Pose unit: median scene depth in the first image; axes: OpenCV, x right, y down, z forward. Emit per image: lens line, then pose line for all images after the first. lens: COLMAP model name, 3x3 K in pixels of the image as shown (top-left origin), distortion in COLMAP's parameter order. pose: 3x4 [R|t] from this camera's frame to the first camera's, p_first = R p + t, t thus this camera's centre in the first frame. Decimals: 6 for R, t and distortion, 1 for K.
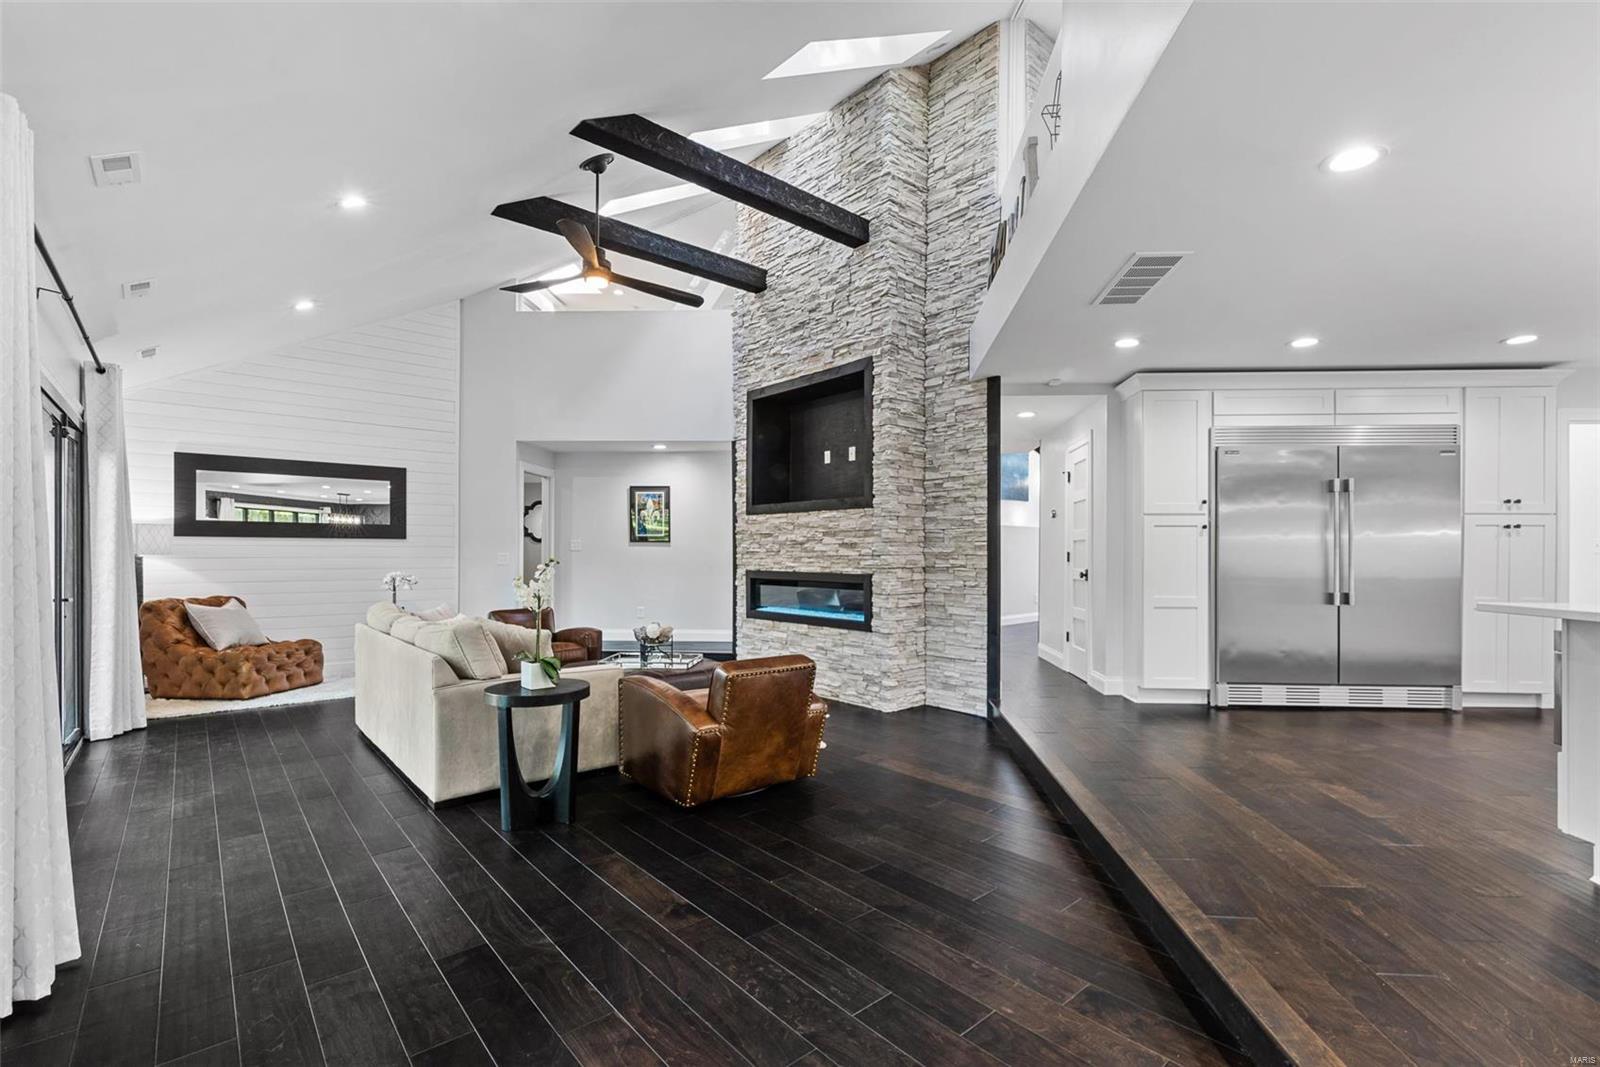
lens RADIAL K [[703.5, 0, 830.0], [0, 703.5, 552.6], [0, 0, 1]] dist [0.005868, -0.001503]
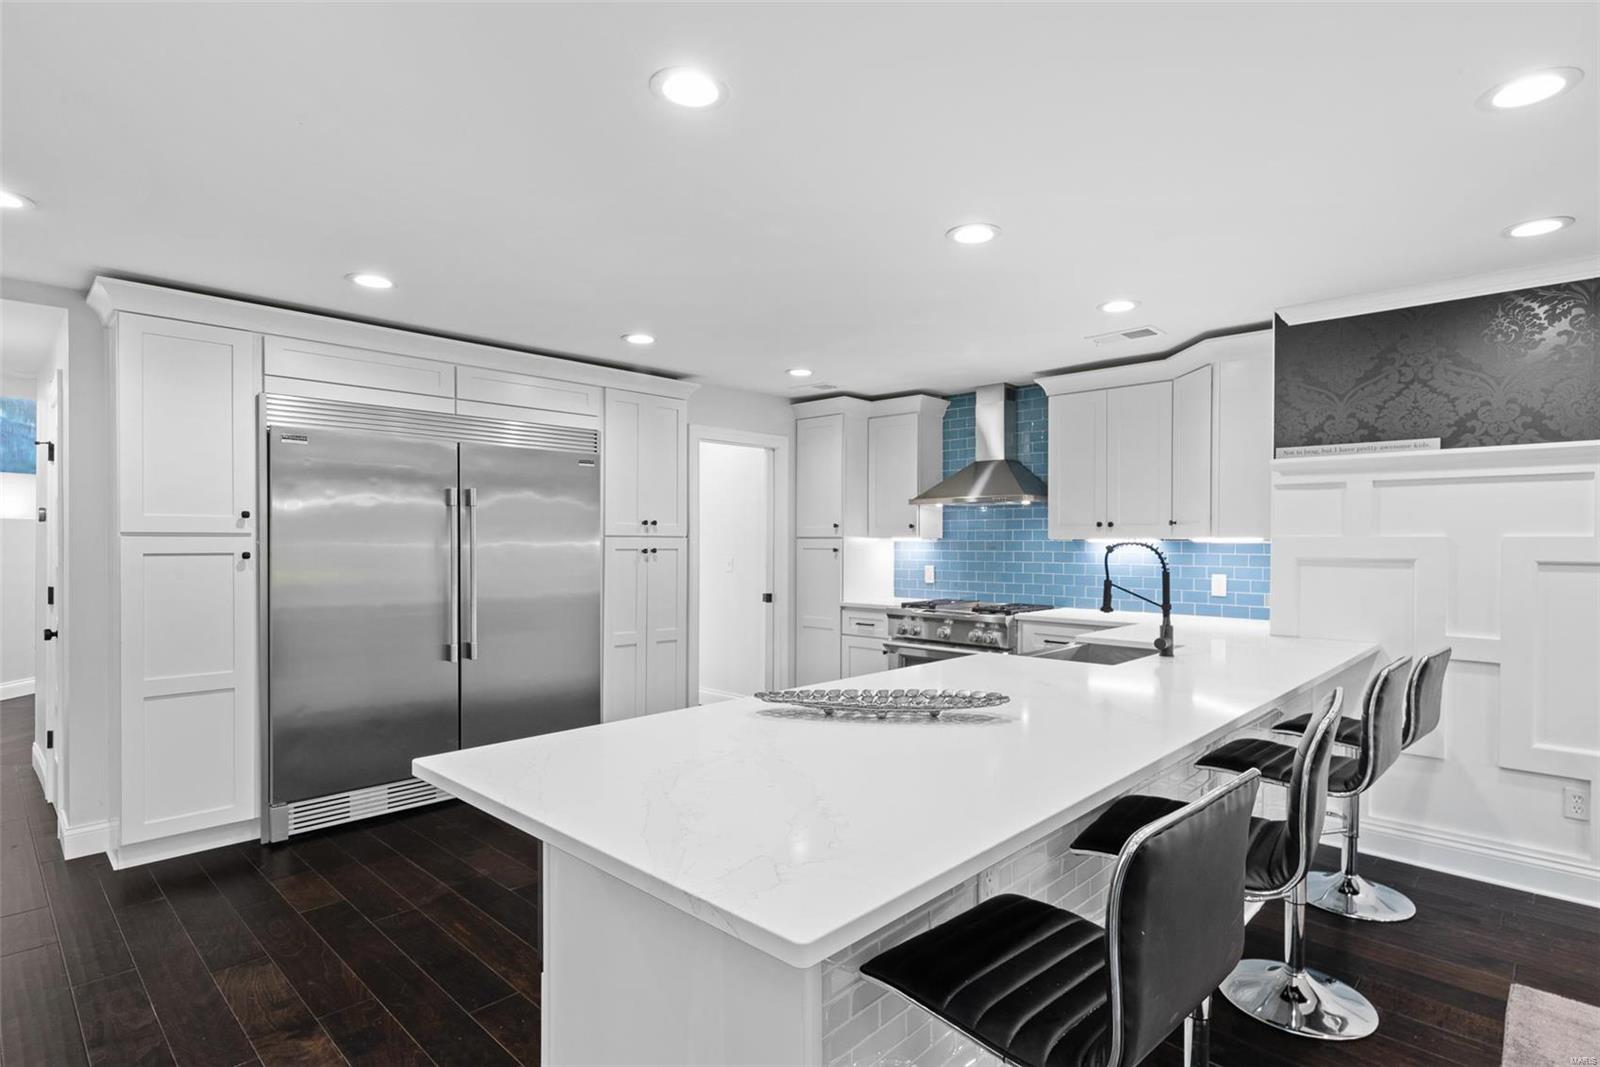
lens RADIAL K [[795.3, 0, 821.9], [0, 795.3, 545.0], [0, 0, 1]] dist [-0.008011, 0.001309]
pose [[0.644715, -0.005140, 0.764406, 0.313149], [-0.000297, 0.999976, 0.006974, -0.047668], [-0.764423, -0.004723, 0.644698, 0.170662]]
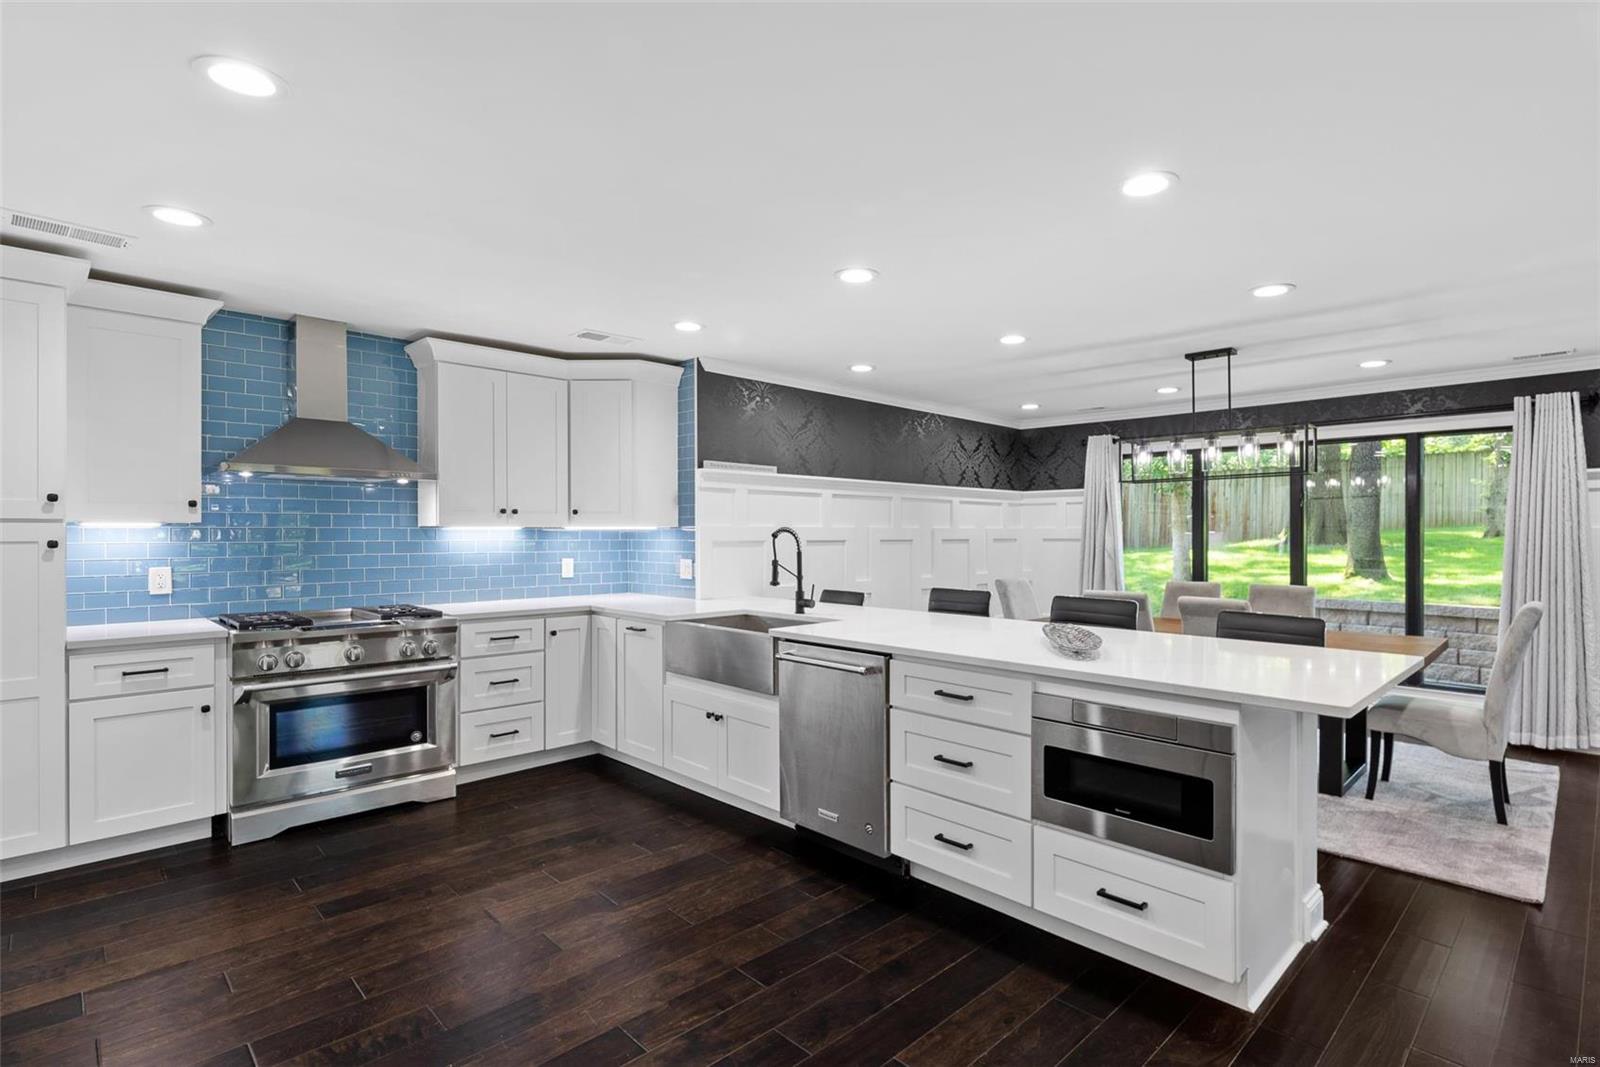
lens RADIAL K [[795.3, 0, 829.9], [0, 795.3, 531.4], [0, 0, 1]] dist [-0.008011, 0.001309]
pose [[-0.739779, -0.005475, 0.672828, 0.363119], [-0.005797, 0.999982, 0.001762, -0.046320], [-0.672825, -0.002597, -0.739797, 0.897704]]
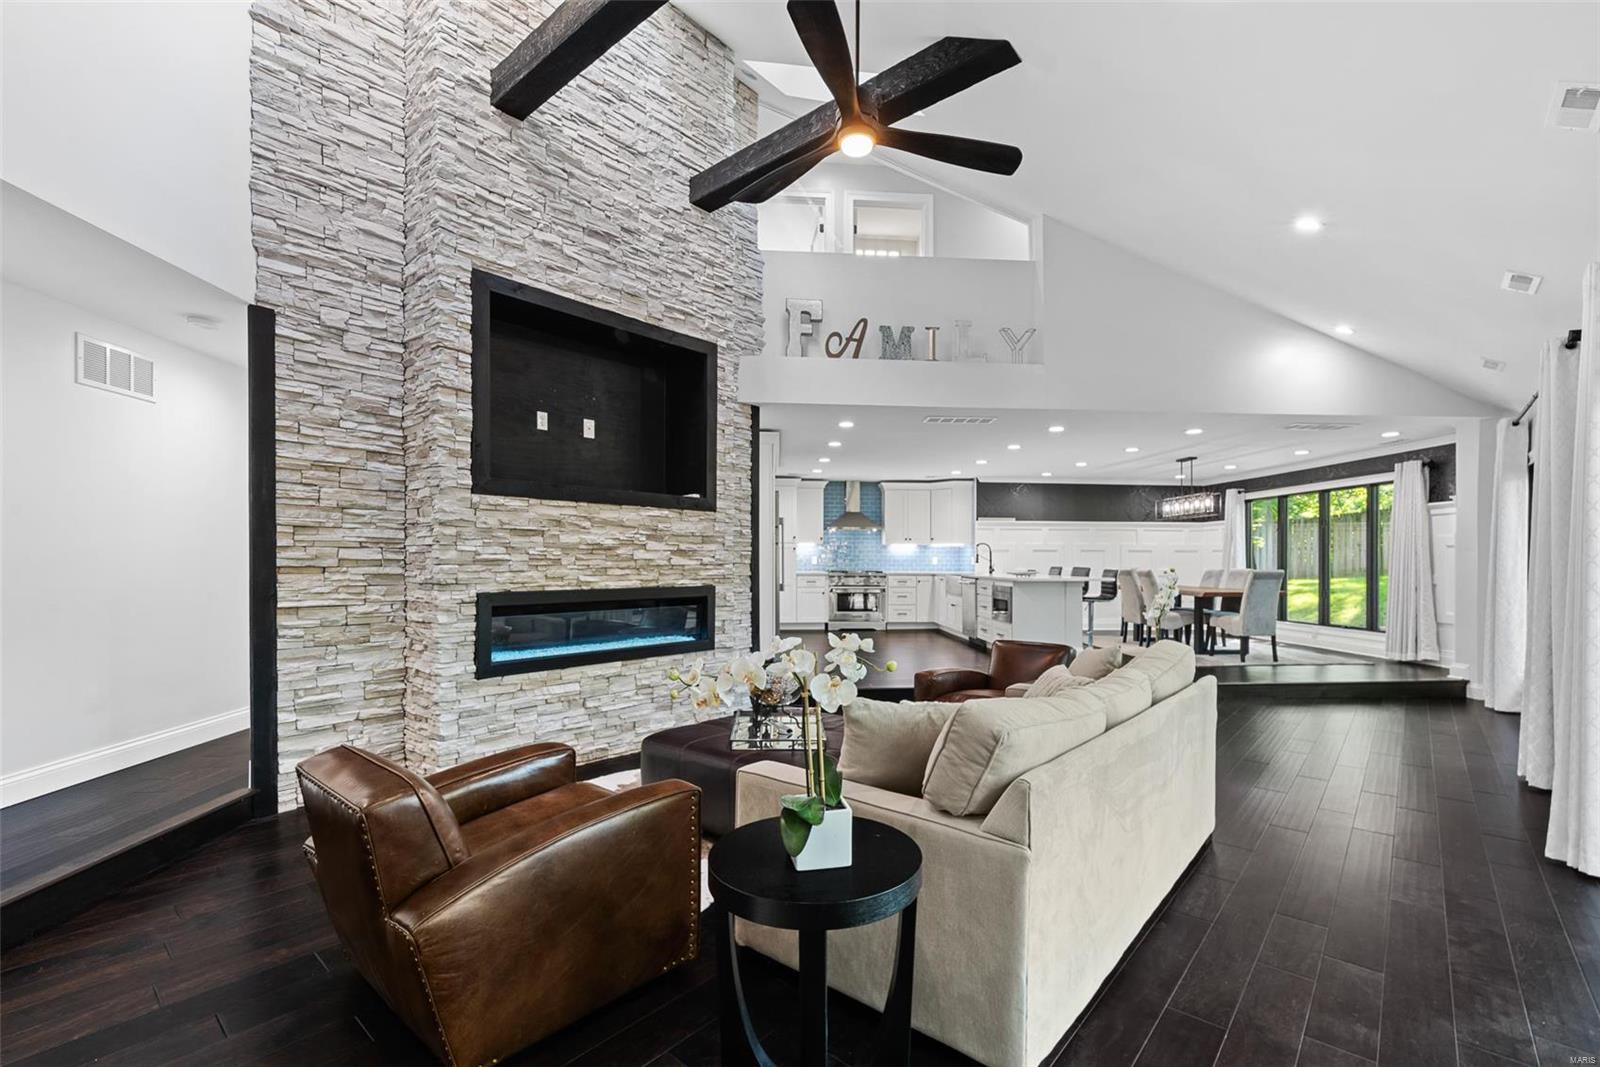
lens RADIAL K [[703.5, 0, 823.5], [0, 703.5, 567.0], [0, 0, 1]] dist [0.005868, -0.001503]
pose [[-0.128899, -0.012472, 0.991579, -0.904318], [-0.004281, 0.999919, 0.012020, -0.004490], [-0.991648, -0.002695, -0.128942, 1.032577]]
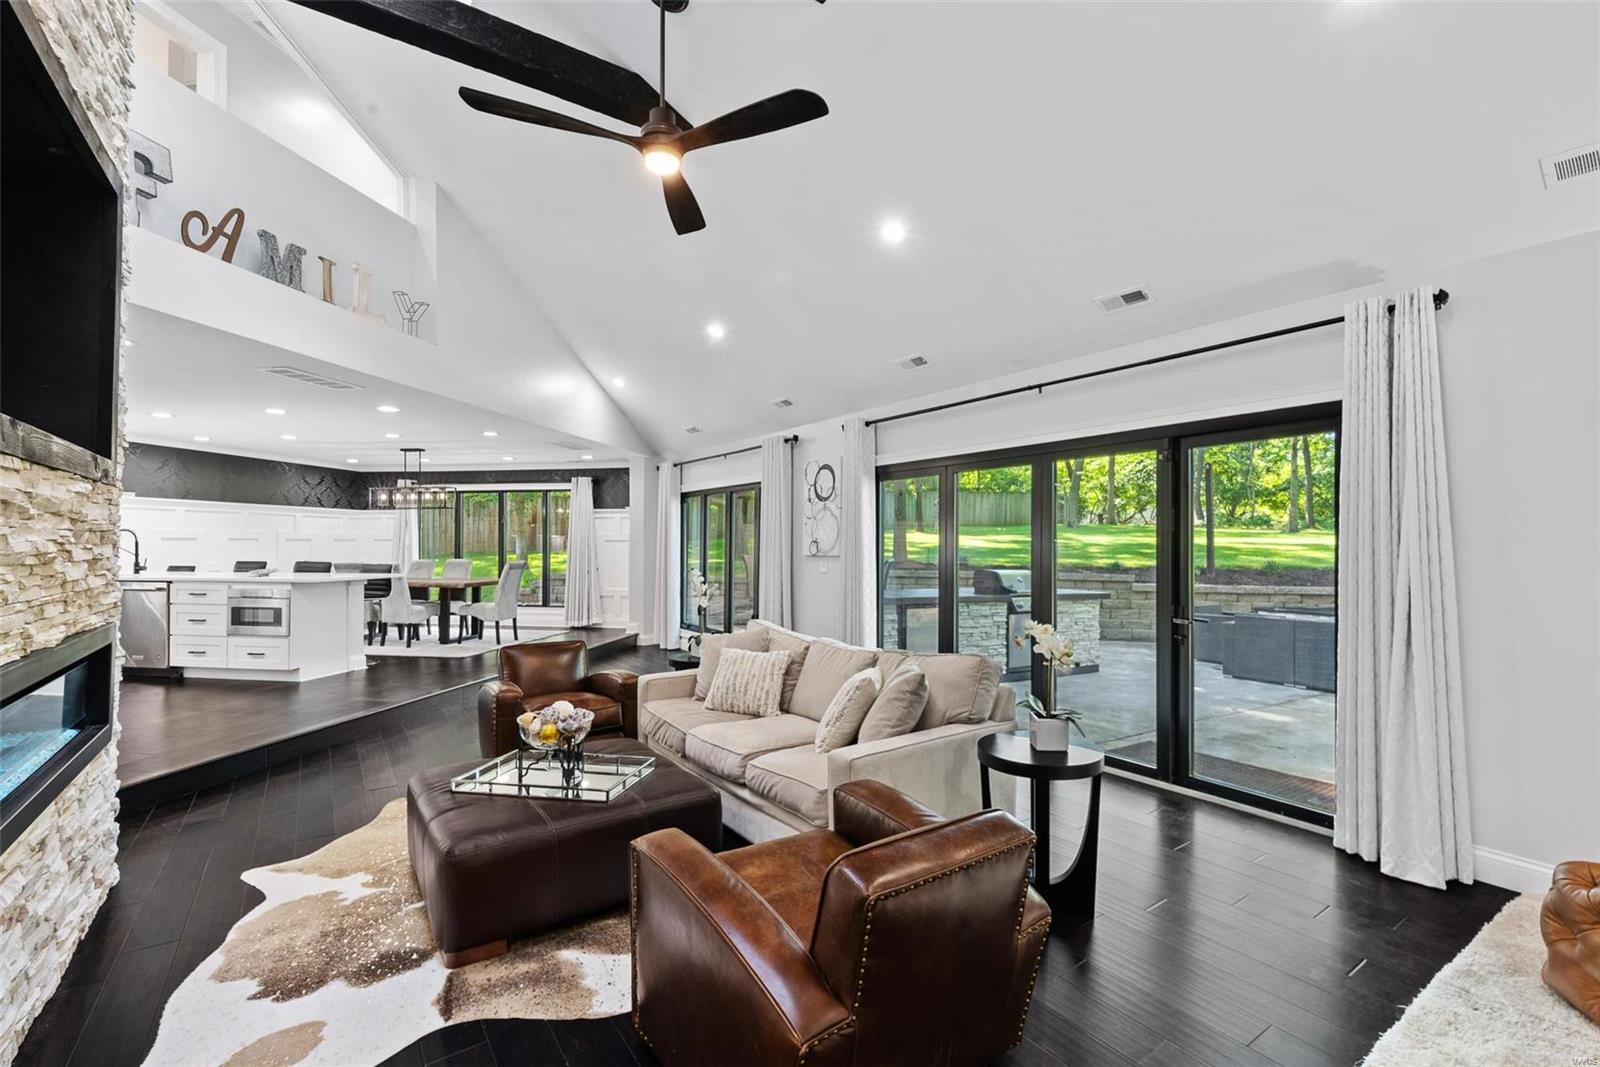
lens RADIAL K [[703.5, 0, 827.6], [0, 703.5, 538.4], [0, 0, 1]] dist [0.005868, -0.001503]
pose [[-0.993953, -0.006153, 0.109631, -0.512249], [-0.006938, 0.999953, -0.006784, -0.031030], [-0.109584, -0.007504, -0.993949, 1.507822]]
